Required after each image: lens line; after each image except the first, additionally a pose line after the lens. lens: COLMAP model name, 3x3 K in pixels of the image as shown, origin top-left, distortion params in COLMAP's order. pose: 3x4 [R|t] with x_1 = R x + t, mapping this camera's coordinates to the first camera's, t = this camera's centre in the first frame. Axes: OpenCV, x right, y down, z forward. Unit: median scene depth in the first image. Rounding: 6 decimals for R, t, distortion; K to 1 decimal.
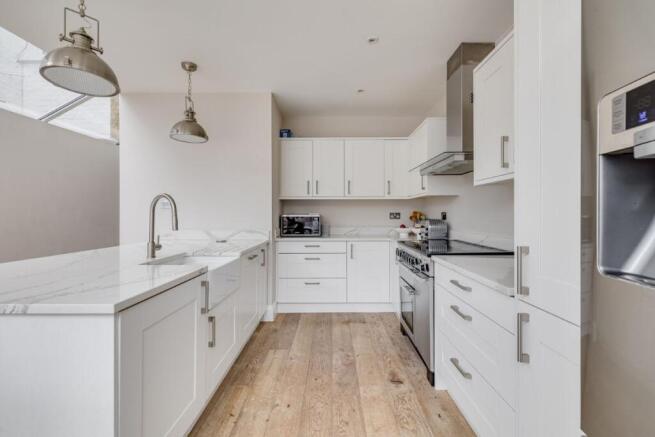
lens RADIAL K [[275.2, 0, 329.5], [0, 275.2, 213.3], [0, 0, 1]] dist [-0.030669, 0.000019]
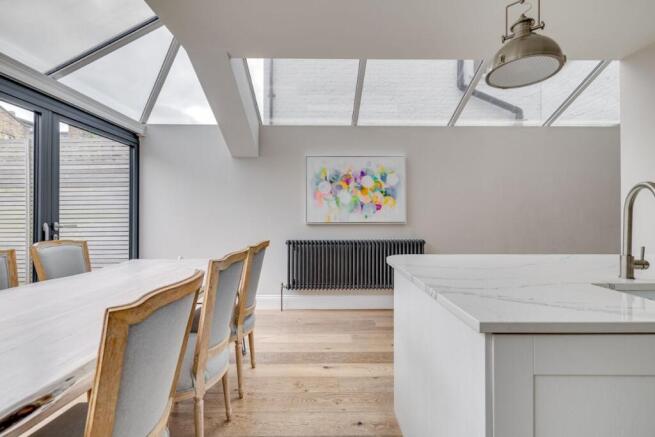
lens RADIAL K [[275.2, 0, 329.5], [0, 275.2, 213.3], [0, 0, 1]] dist [-0.030669, 0.000019]
pose [[-0.023532, 0.002329, -0.999720, 0.025940], [-0.003722, 0.999990, 0.002417, 0.002658], [0.999716, 0.003778, -0.023523, 0.340229]]
